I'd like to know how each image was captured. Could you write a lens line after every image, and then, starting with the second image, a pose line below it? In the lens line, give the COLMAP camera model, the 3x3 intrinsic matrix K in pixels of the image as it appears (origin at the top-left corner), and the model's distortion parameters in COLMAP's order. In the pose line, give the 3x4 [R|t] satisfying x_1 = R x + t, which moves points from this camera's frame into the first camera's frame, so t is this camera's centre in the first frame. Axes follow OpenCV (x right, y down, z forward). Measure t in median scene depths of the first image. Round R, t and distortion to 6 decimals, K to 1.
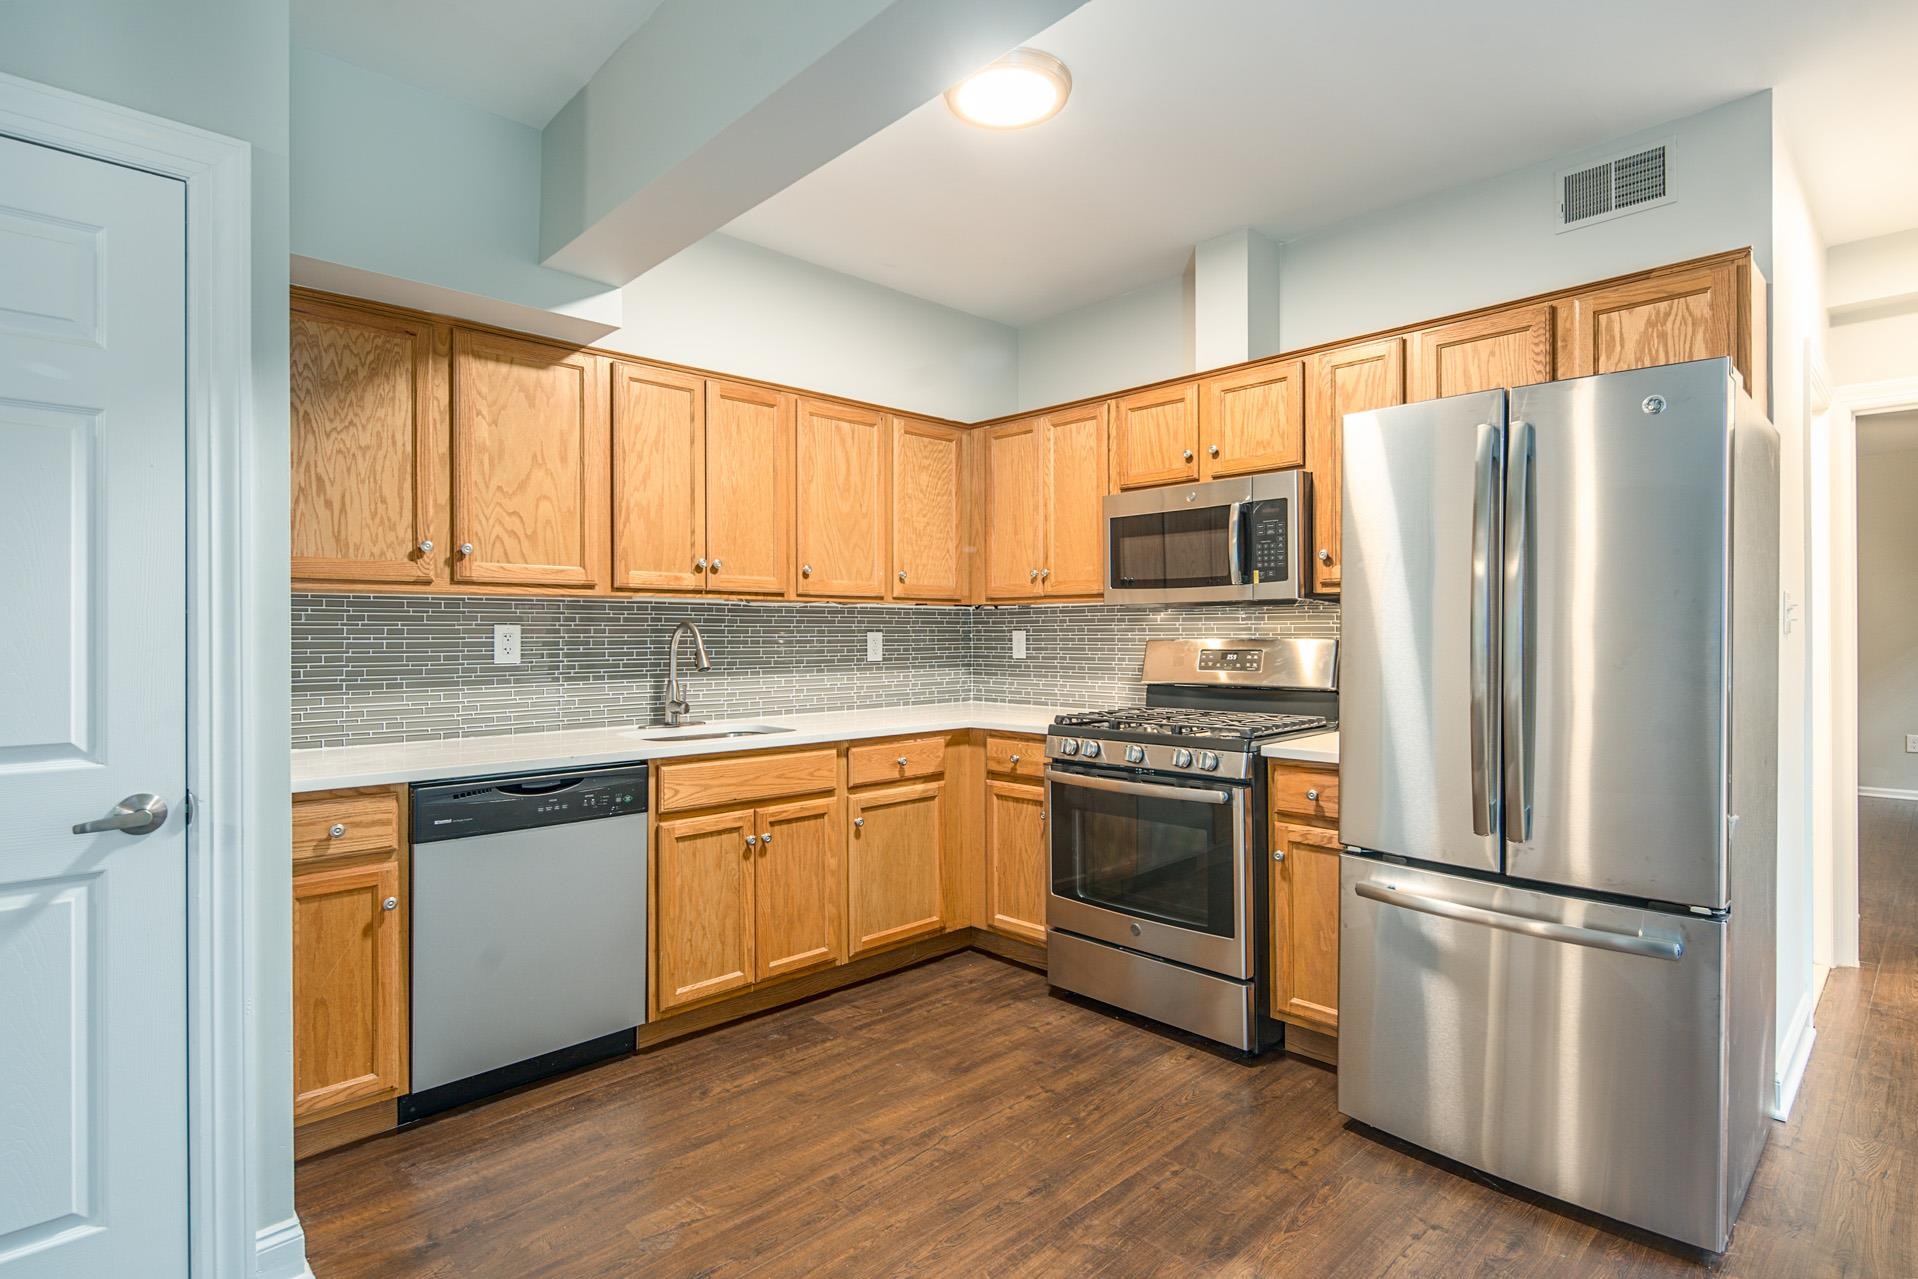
lens RADIAL K [[968.1, 0, 943.5], [0, 968.1, 639.3], [0, 0, 1]] dist [-0.000523, -0.002729]
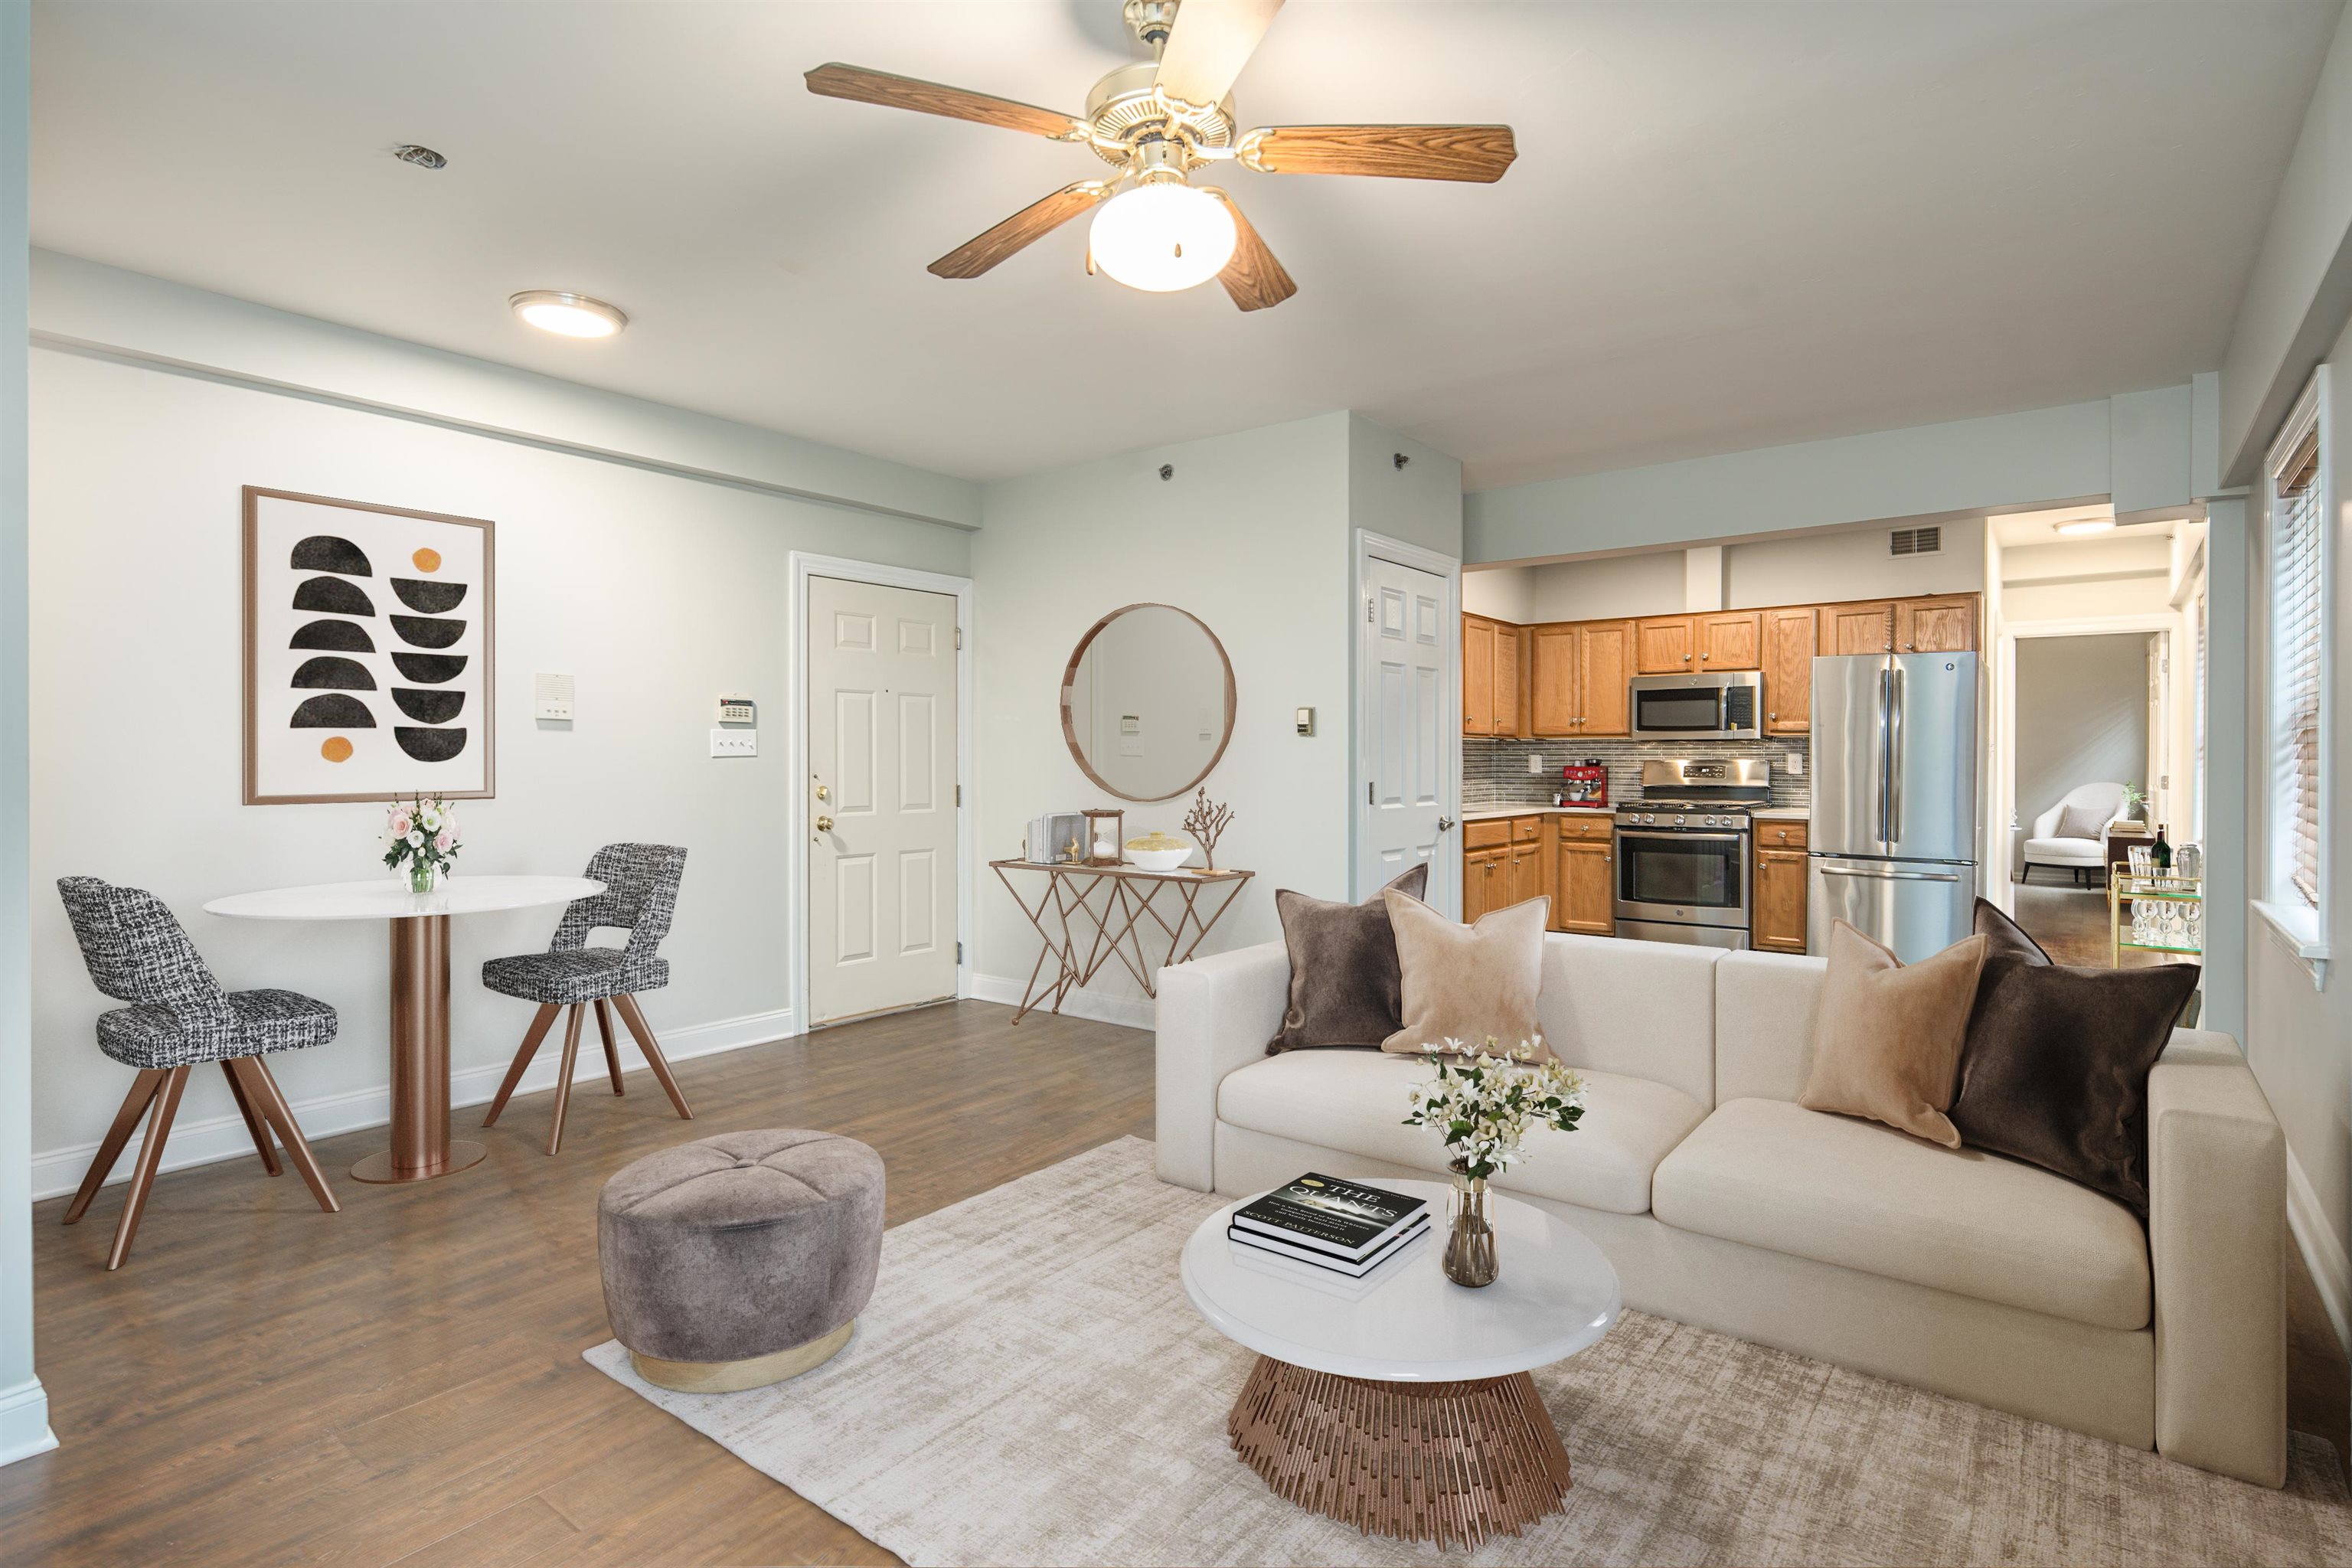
lens RADIAL K [[1187.2, 0, 1158.1], [0, 1187.2, 763.5], [0, 0, 1]] dist [-0.000523, -0.002729]
pose [[0.989747, 0.006933, 0.142660, -1.059584], [-0.005963, 0.999956, -0.007220, 0.029631], [-0.142704, 0.006296, 0.989745, -1.069141]]
